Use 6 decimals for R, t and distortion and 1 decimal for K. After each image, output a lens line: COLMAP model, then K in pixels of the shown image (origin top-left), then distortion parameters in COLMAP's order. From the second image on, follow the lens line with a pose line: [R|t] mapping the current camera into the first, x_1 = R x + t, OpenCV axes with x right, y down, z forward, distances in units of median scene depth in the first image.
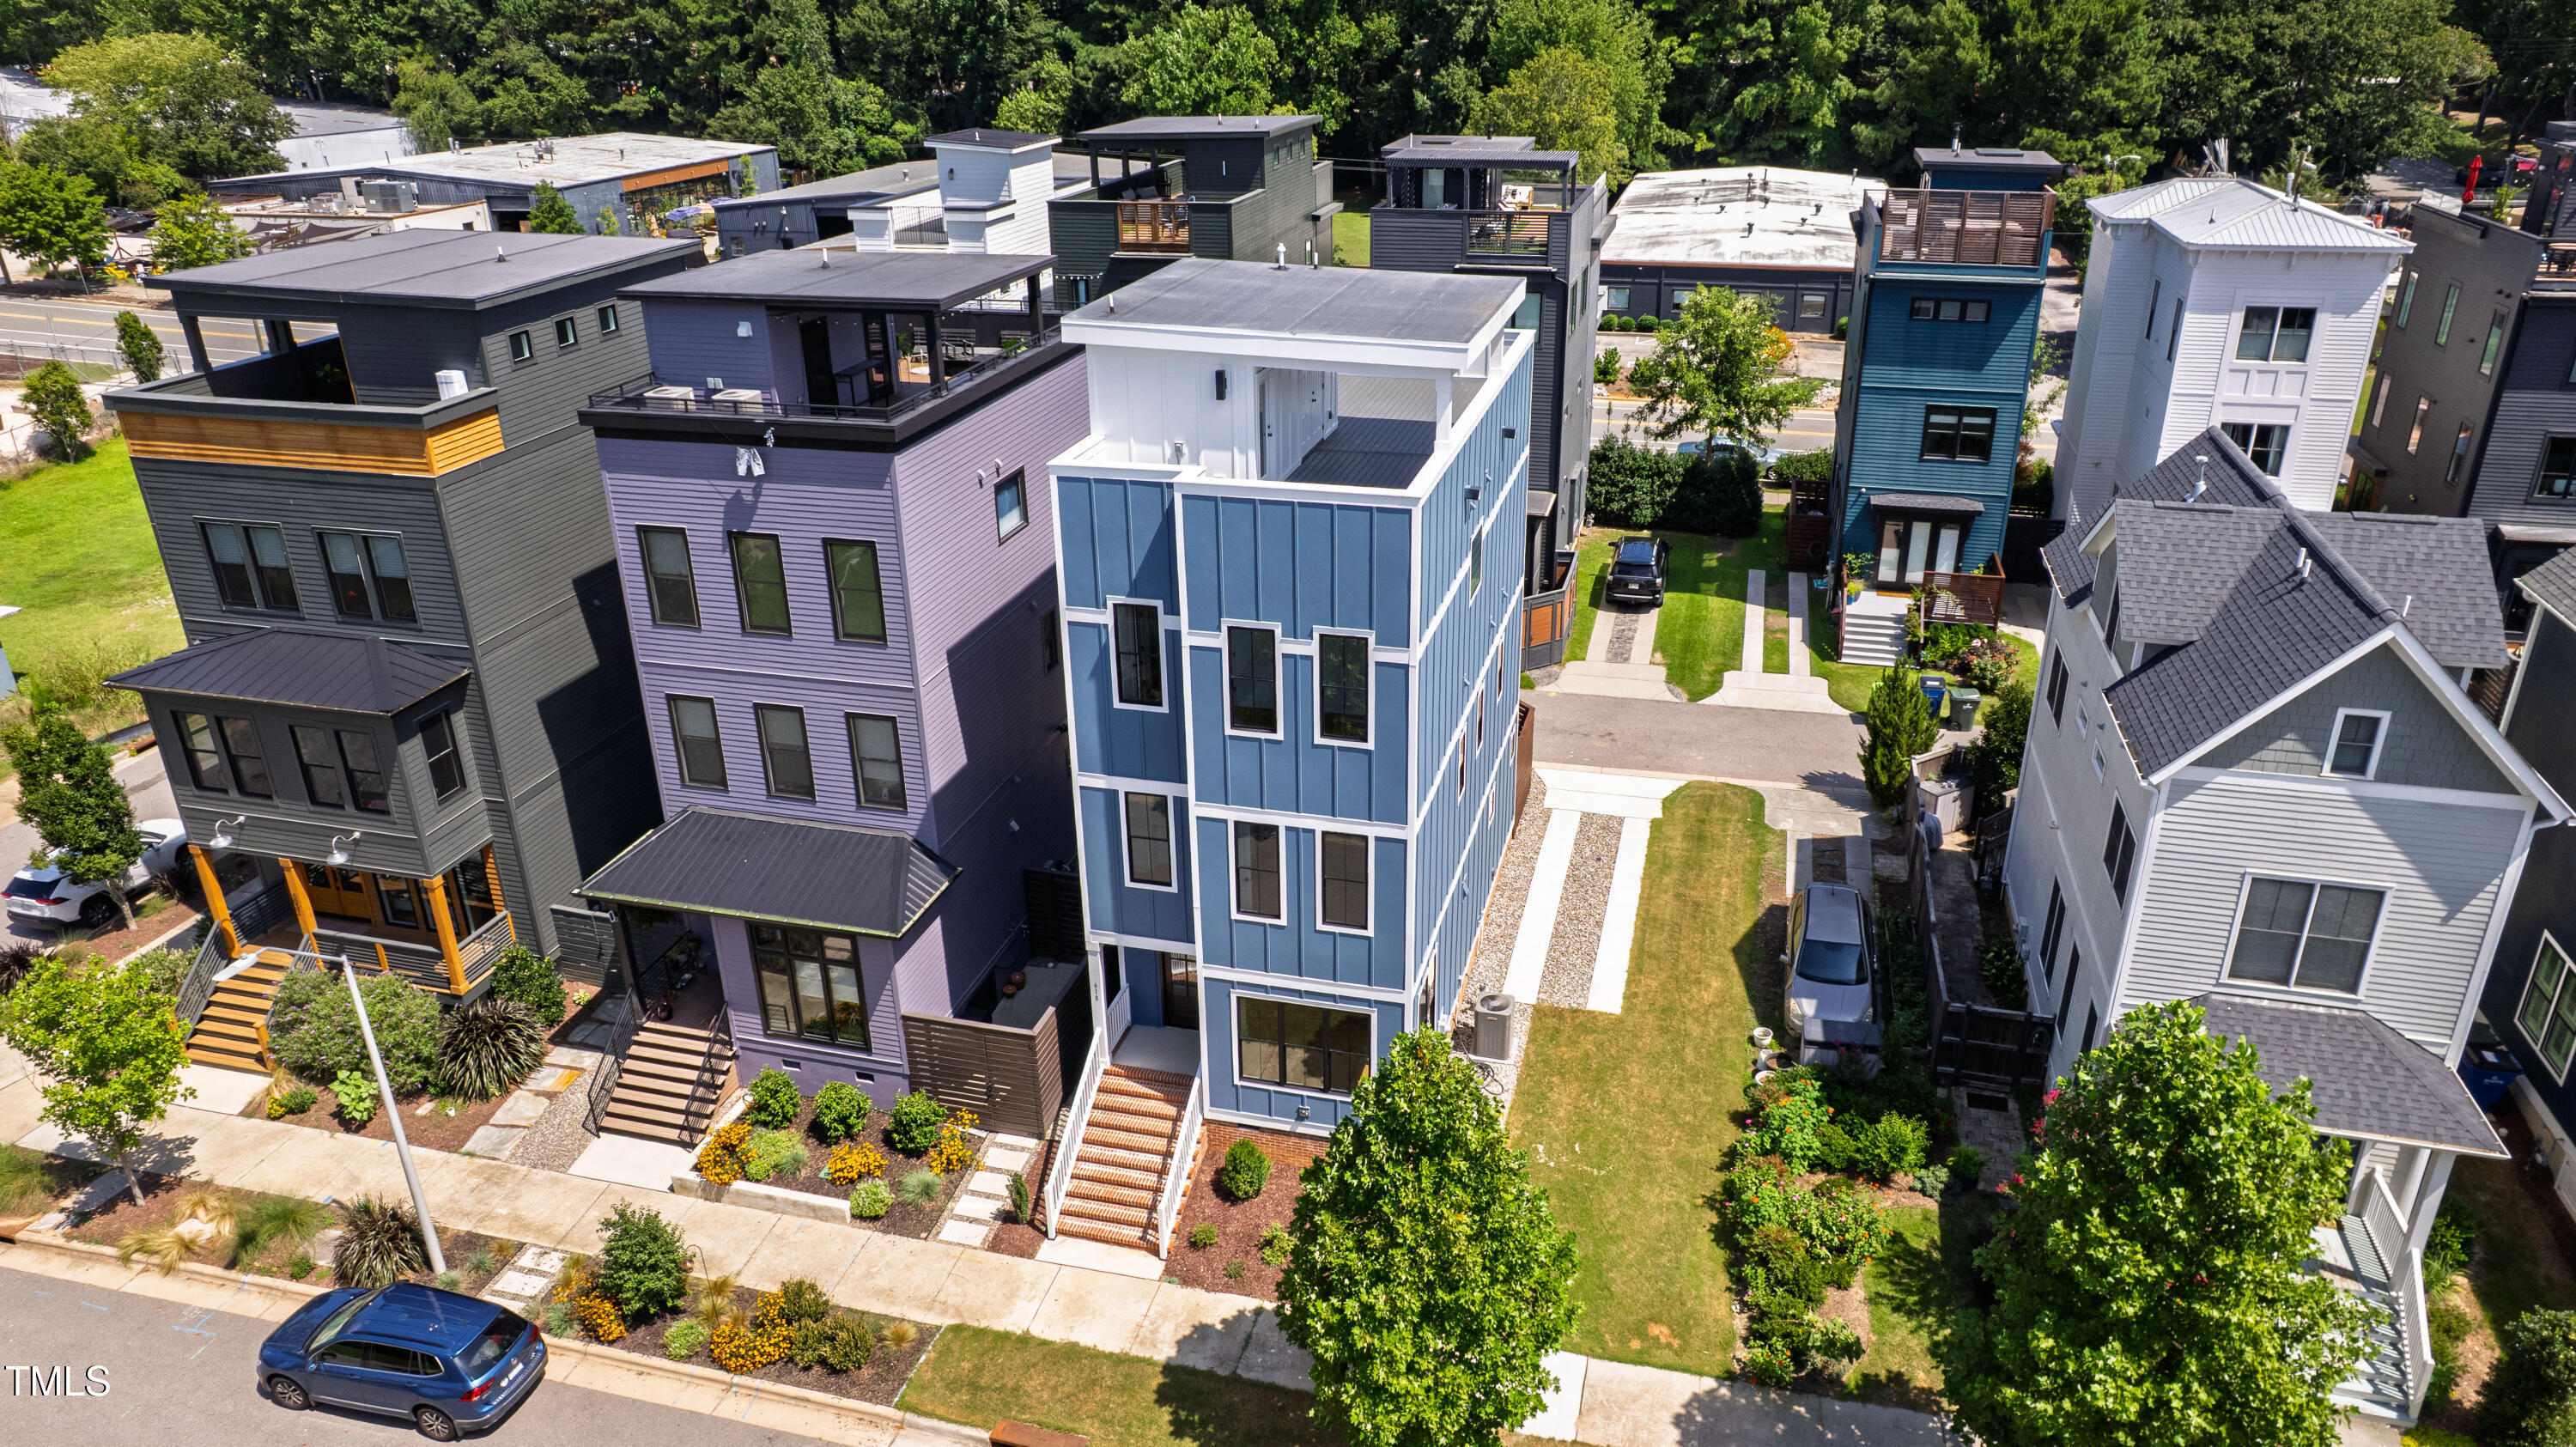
lens RADIAL K [[1644.5, 0, 1288.0], [0, 1644.5, 723.5], [0, 0, 1]] dist [-0.005525, -0.000441]
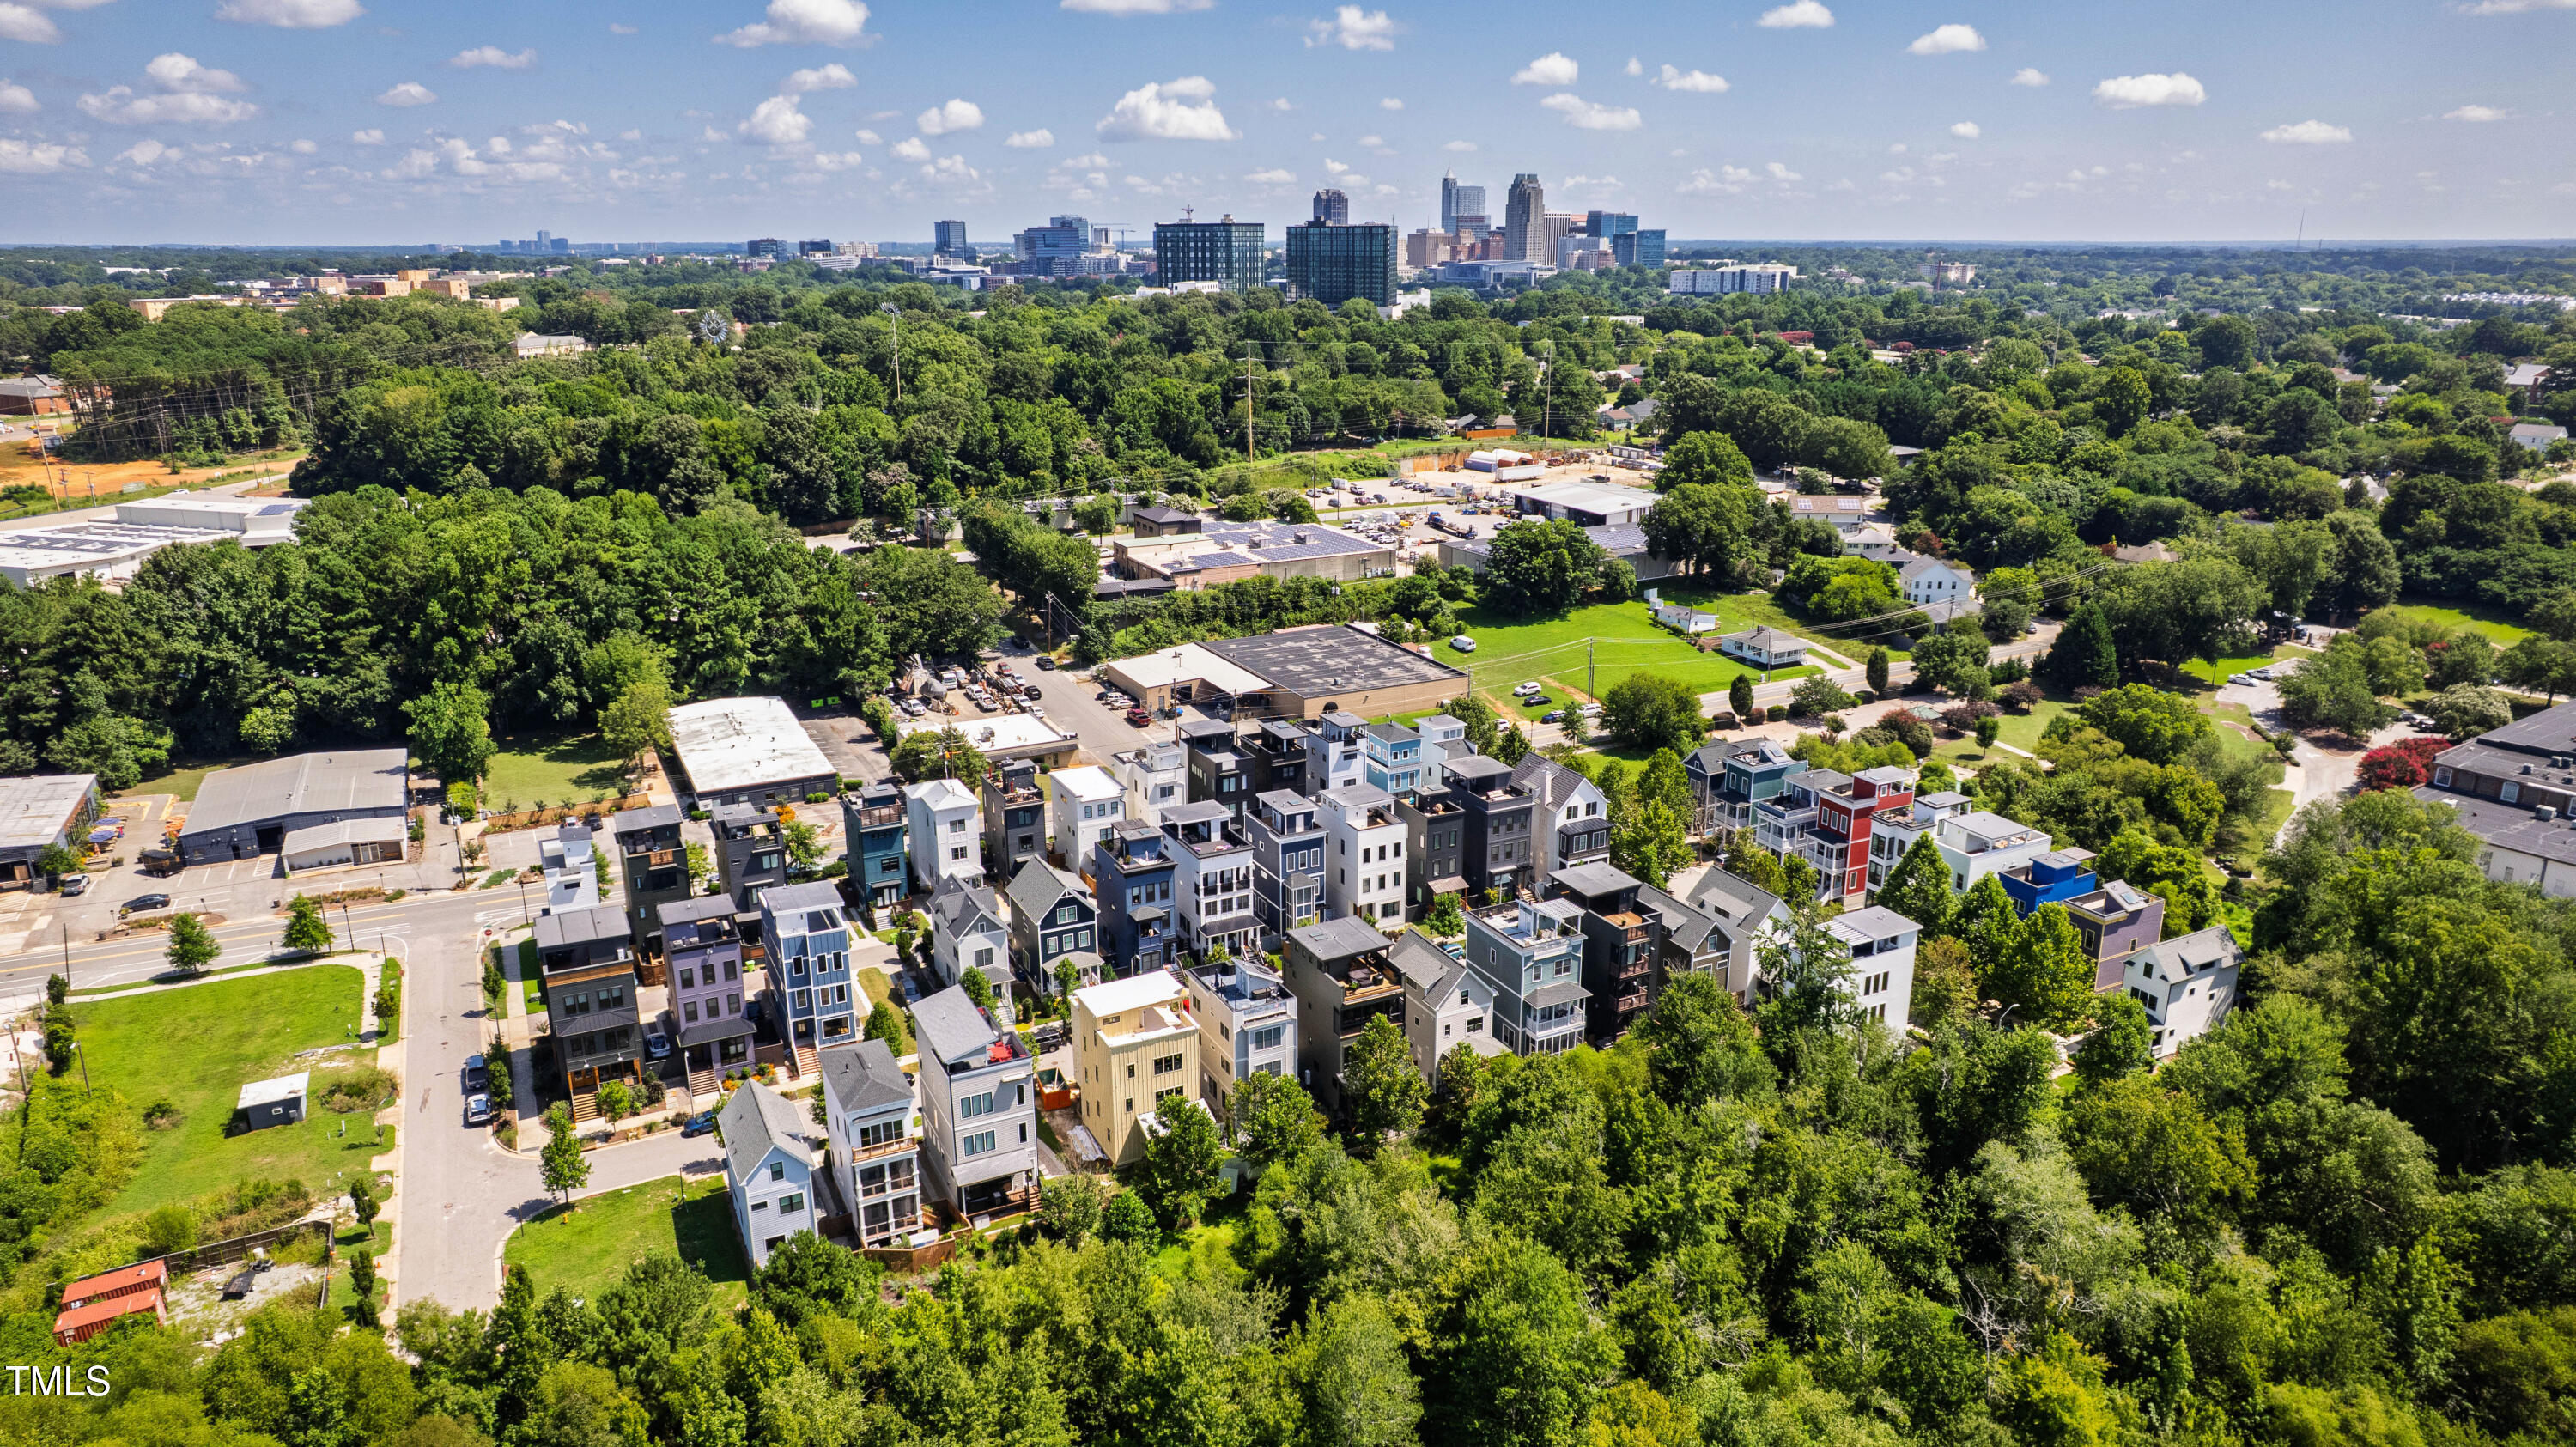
lens RADIAL K [[1644.5, 0, 1288.0], [0, 1644.5, 723.5], [0, 0, 1]] dist [-0.005525, -0.000441]
pose [[0.744608, -0.175883, 0.643914, -1.493403], [0.263789, 0.963674, -0.041815, -0.104067], [-0.613168, 0.200993, 0.763955, -2.911690]]
